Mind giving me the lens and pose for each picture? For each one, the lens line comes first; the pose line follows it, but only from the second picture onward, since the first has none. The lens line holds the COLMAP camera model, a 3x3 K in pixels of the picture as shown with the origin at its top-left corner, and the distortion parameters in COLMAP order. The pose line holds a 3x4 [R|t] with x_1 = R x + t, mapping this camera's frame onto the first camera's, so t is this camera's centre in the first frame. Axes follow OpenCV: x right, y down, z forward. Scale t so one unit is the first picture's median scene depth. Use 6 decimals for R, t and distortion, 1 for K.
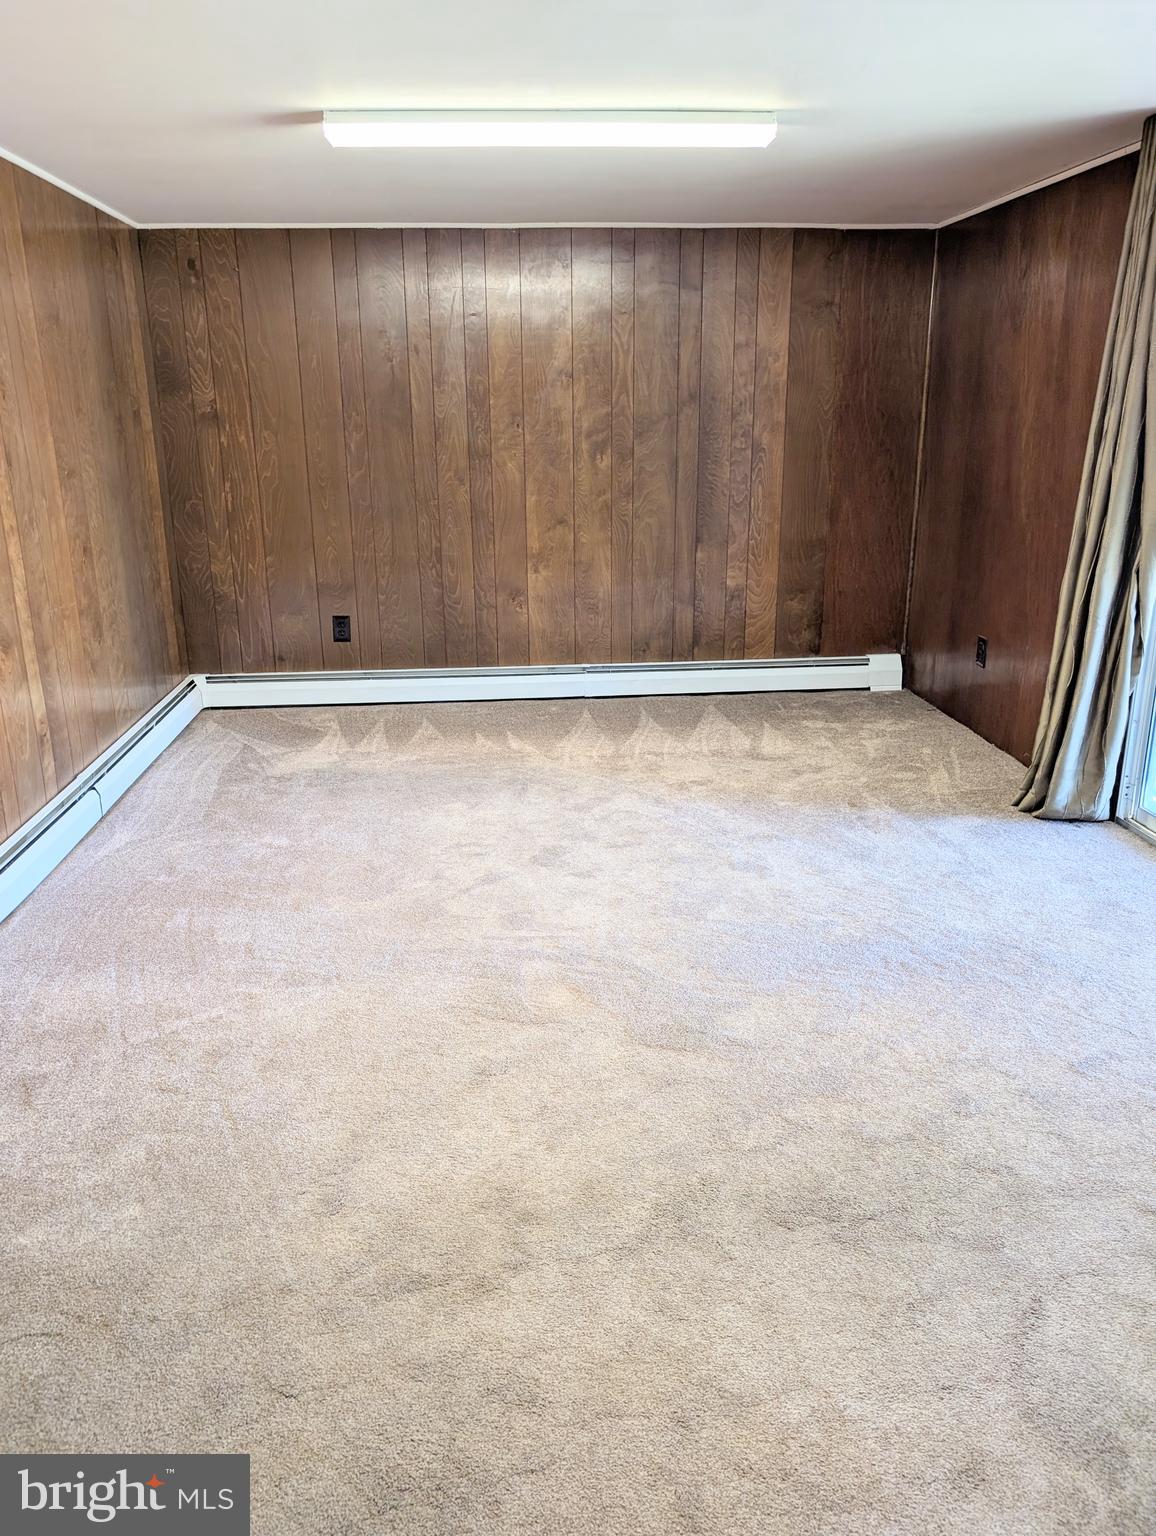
lens RADIAL K [[1132.5, 0, 578.0], [0, 1132.5, 768.0], [0, 0, 1]] dist [0.009478, -0.007009]
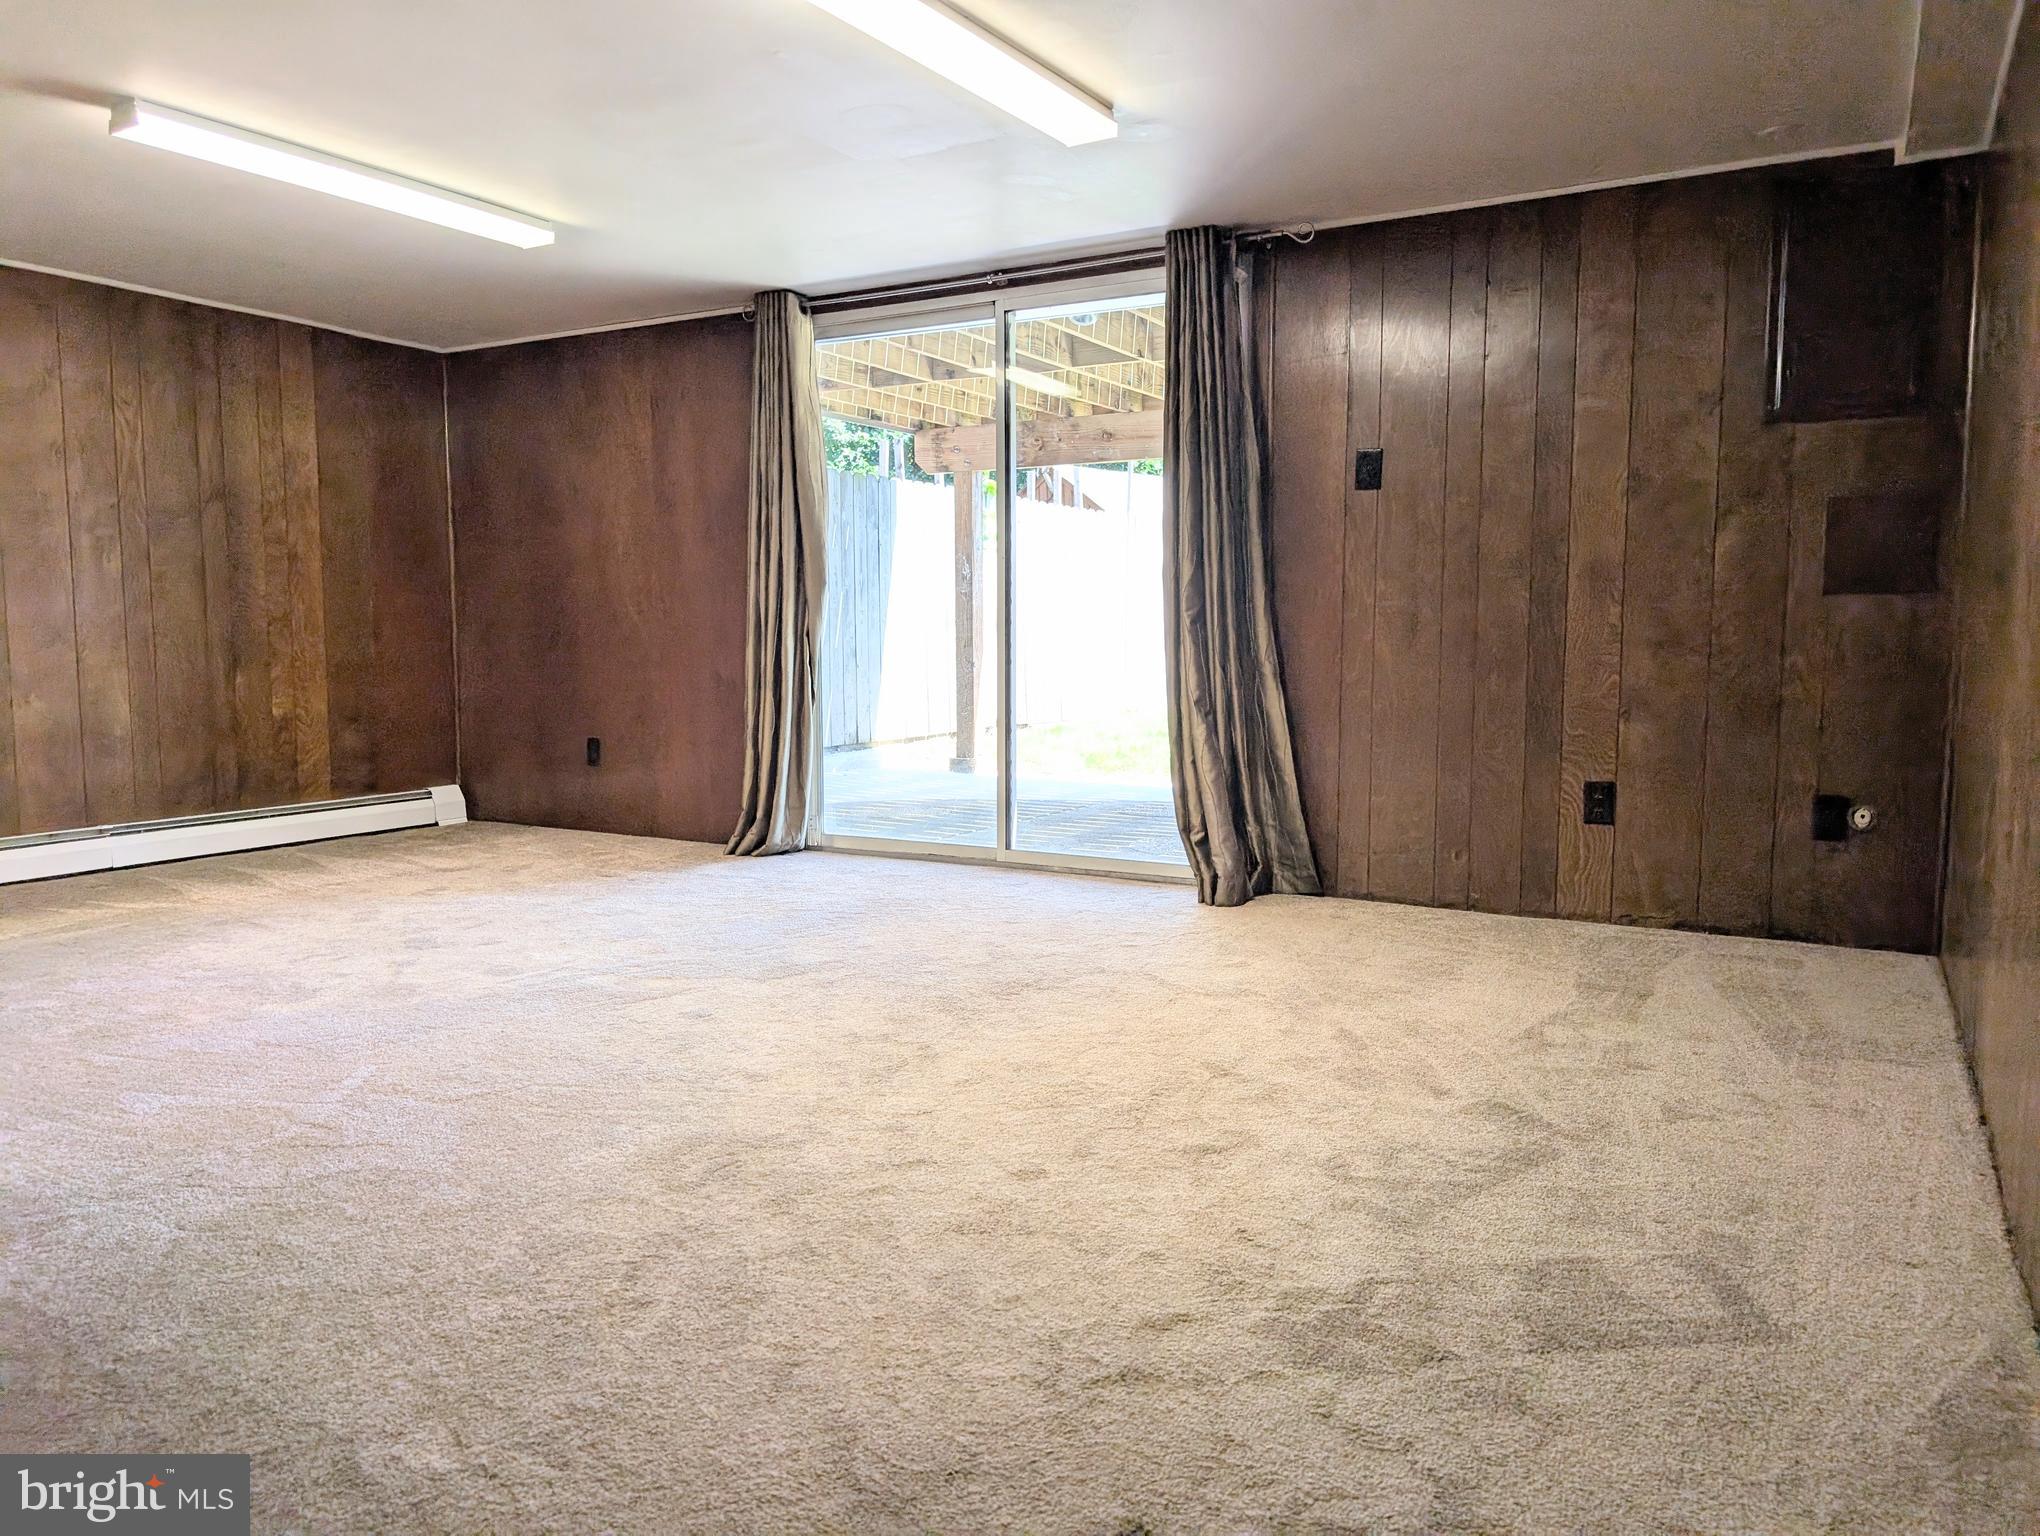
lens RADIAL K [[1454.0, 0, 1020.0], [0, 1454.0, 768.0], [0, 0, 1]] dist [0.068960, -0.098908]
pose [[0.553900, -0.070878, 0.829561, -0.511153], [0.250840, 0.964281, -0.085097, 0.116616], [-0.793898, 0.255223, 0.551894, -0.025108]]
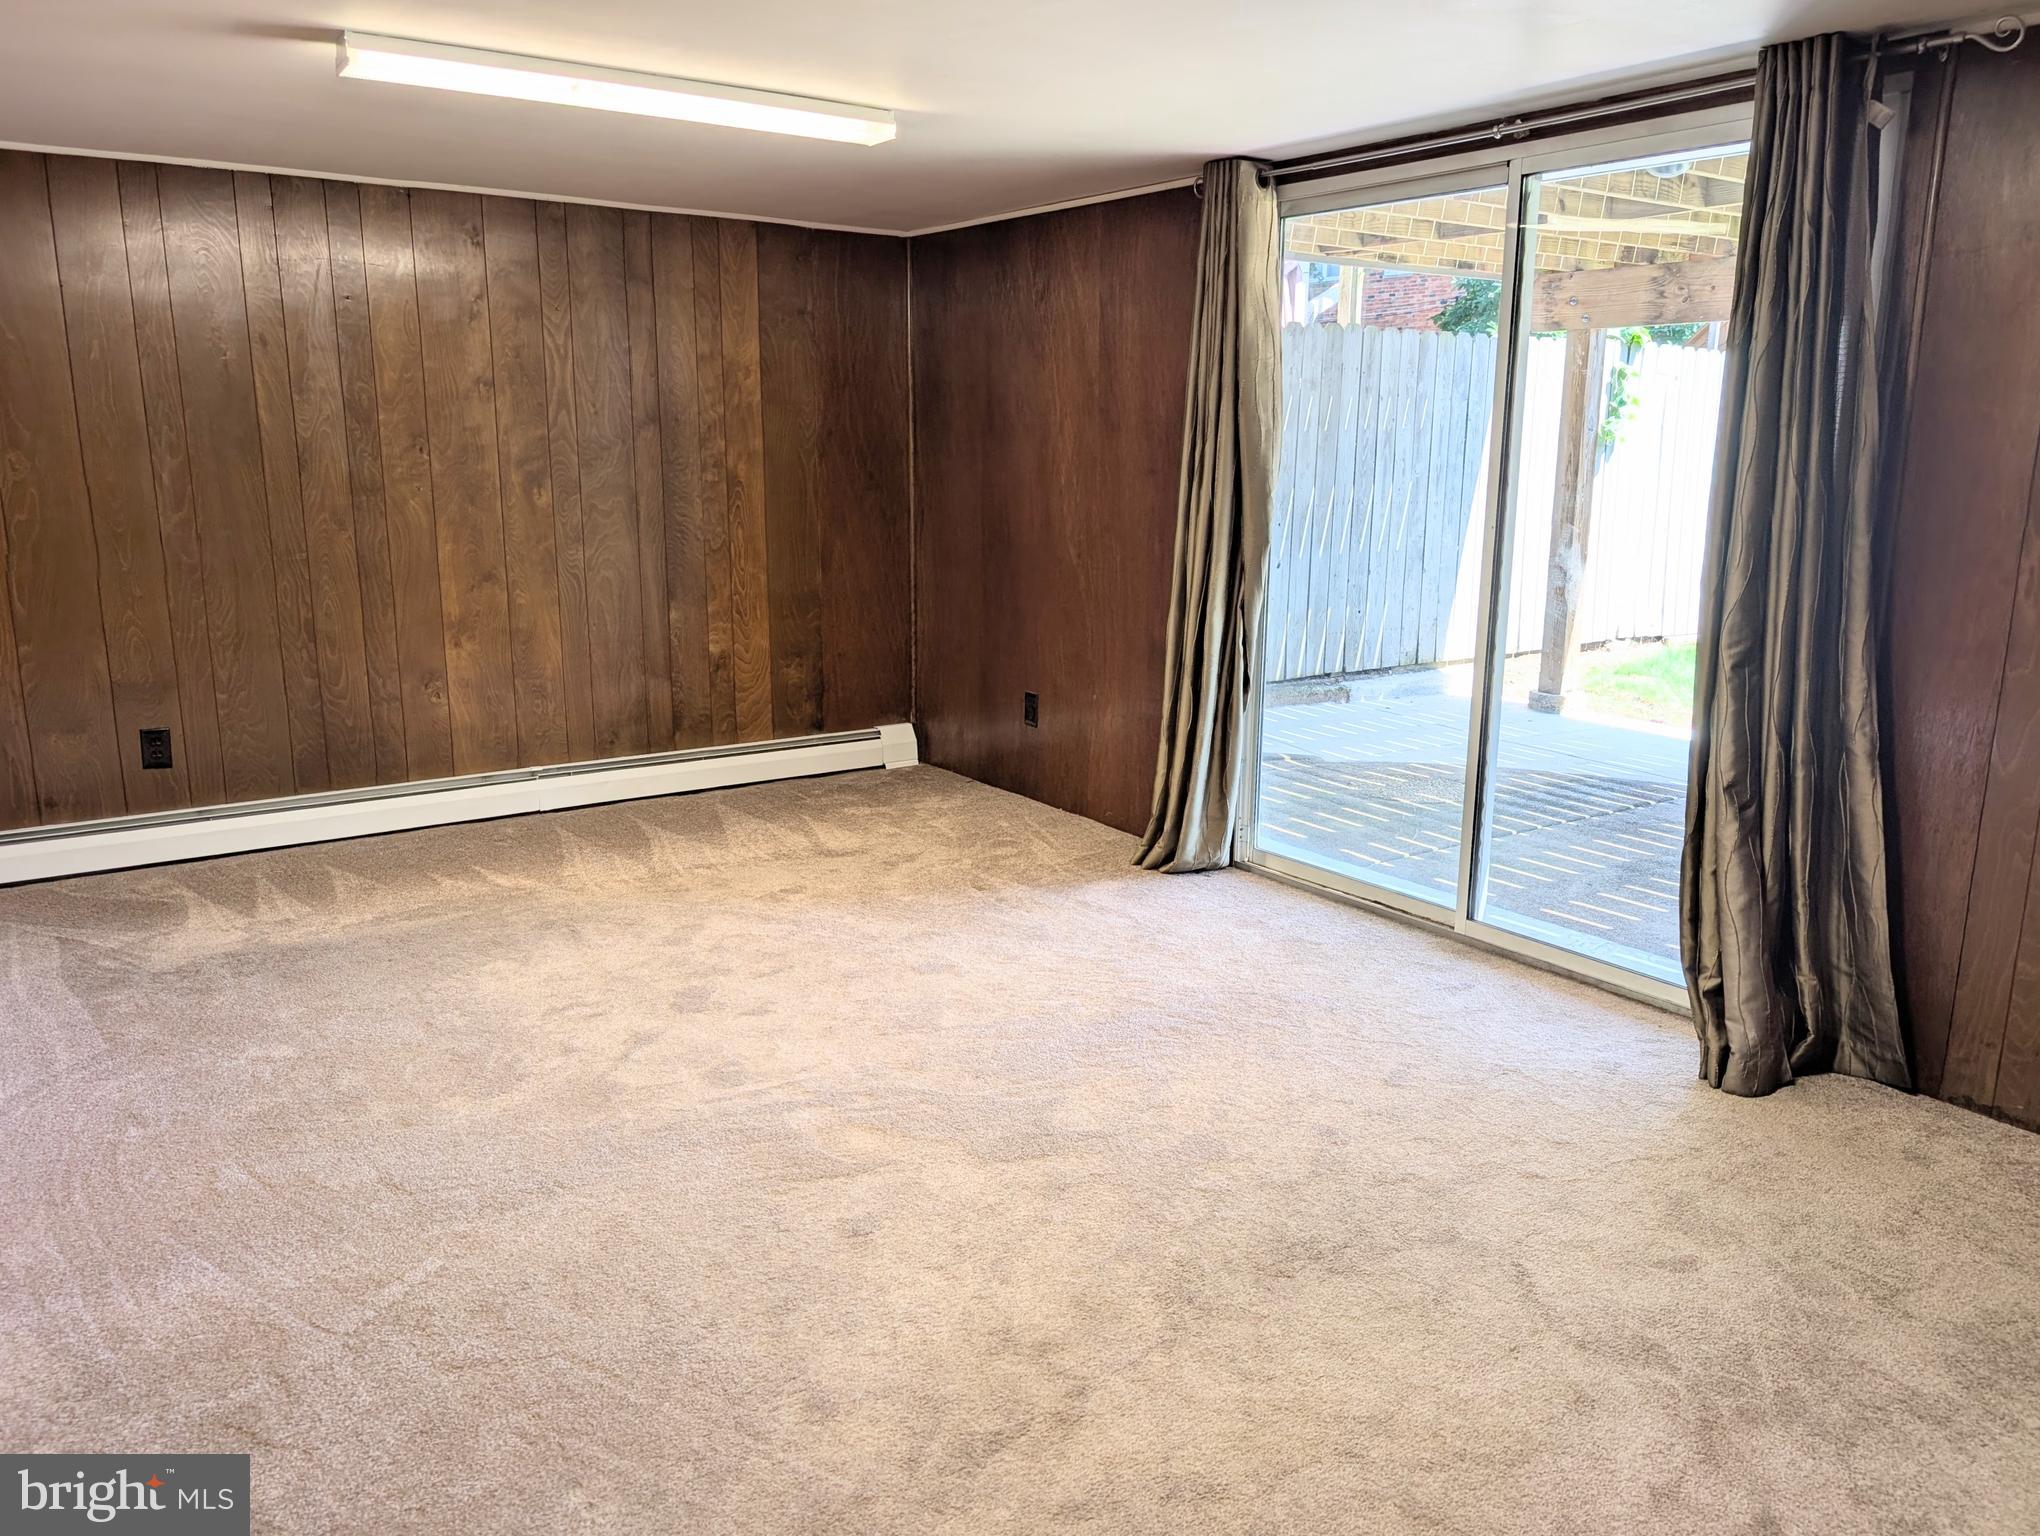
lens RADIAL K [[1522.7, 0, 1053.1], [0, 1522.7, 781.9], [0, 0, 1]] dist [0.013425, -0.005066]
pose [[0.850678, -0.099021, 0.516277, -0.244563], [0.140648, 0.989167, -0.042028, 0.007044], [-0.506523, 0.108365, 0.855390, -0.020202]]
